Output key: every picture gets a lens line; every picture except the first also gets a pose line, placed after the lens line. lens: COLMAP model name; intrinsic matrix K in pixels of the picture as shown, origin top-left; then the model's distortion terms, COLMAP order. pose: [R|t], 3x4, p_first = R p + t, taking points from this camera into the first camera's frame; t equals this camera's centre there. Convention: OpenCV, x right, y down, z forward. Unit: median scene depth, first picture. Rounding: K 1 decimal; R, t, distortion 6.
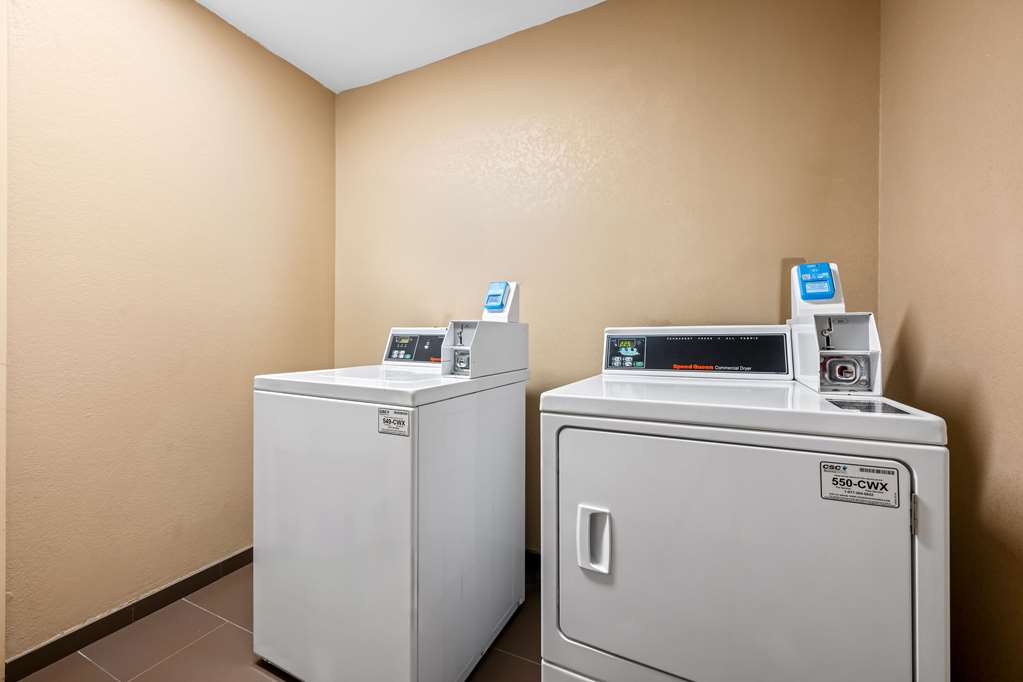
lens RADIAL K [[411.6, 0, 513.6], [0, 411.6, 337.7], [0, 0, 1]] dist [-0.001727, 0.000537]
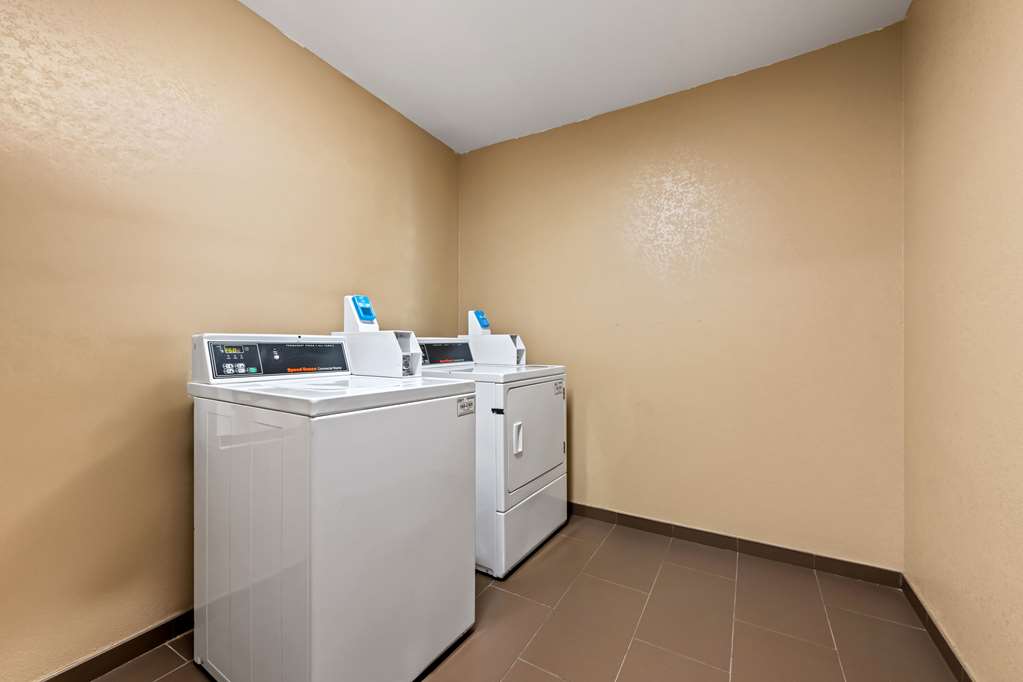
lens RADIAL K [[411.6, 0, 512.5], [0, 411.6, 341.6], [0, 0, 1]] dist [-0.001727, 0.000537]
pose [[0.082845, 0.002248, 0.996560, -0.995634], [0.001190, 0.999997, -0.002354, -0.006343], [-0.996562, 0.001381, 0.082842, 0.428646]]
